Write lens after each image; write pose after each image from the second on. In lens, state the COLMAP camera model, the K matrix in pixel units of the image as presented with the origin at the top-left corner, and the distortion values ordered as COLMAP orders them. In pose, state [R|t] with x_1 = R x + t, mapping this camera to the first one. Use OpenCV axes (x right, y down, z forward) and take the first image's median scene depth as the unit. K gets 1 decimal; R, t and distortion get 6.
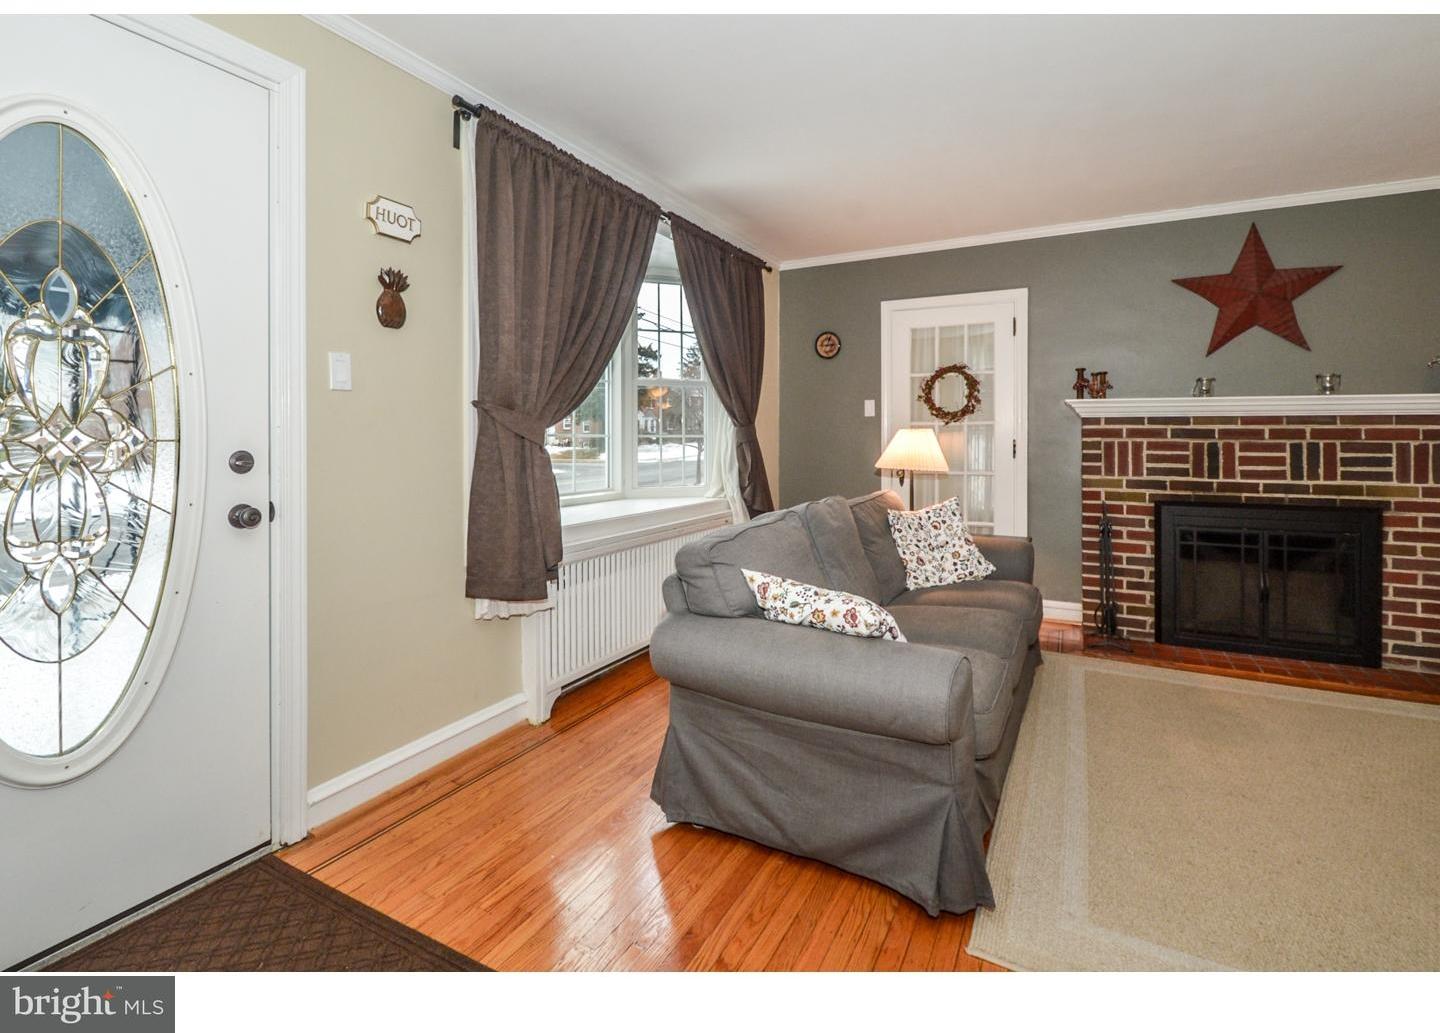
lens RADIAL K [[675.3, 0, 702.7], [0, 675.3, 420.1], [0, 0, 1]] dist [-0.013273, -0.000808]
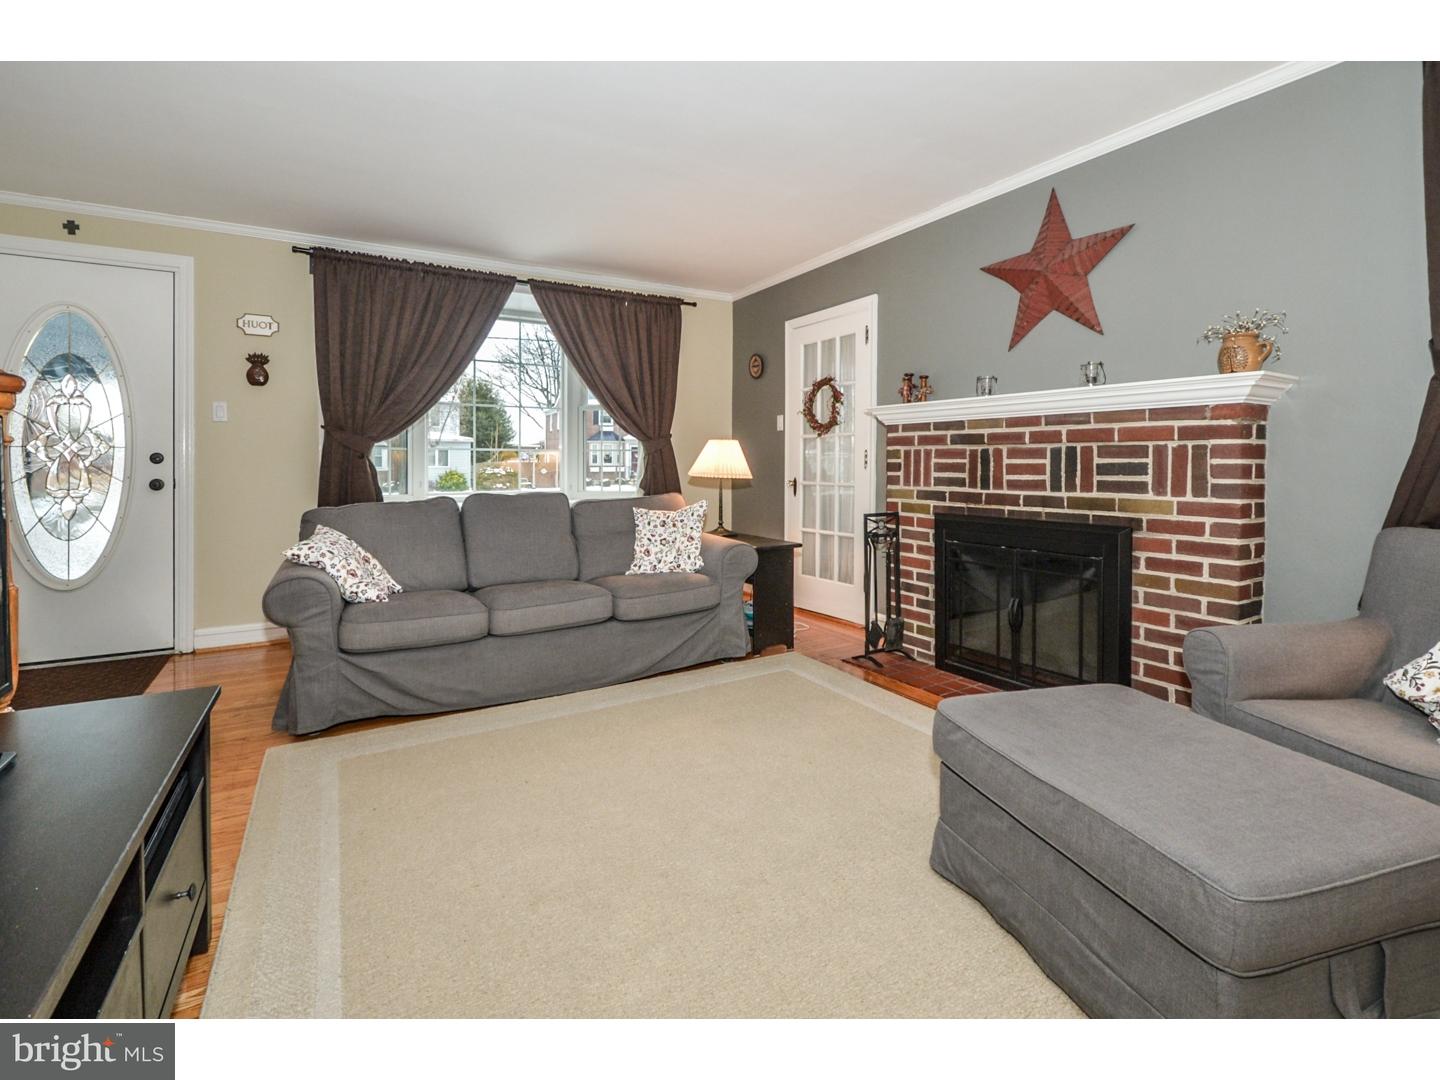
lens RADIAL K [[670.1, 0, 711.3], [0, 670.1, 445.3], [0, 0, 1]] dist [-0.002403, -0.000920]
pose [[0.860291, -0.015251, -0.509575, 0.912371], [0.013871, 0.999883, -0.006507, 0.030179], [0.509615, -0.001470, 0.860402, 0.053238]]
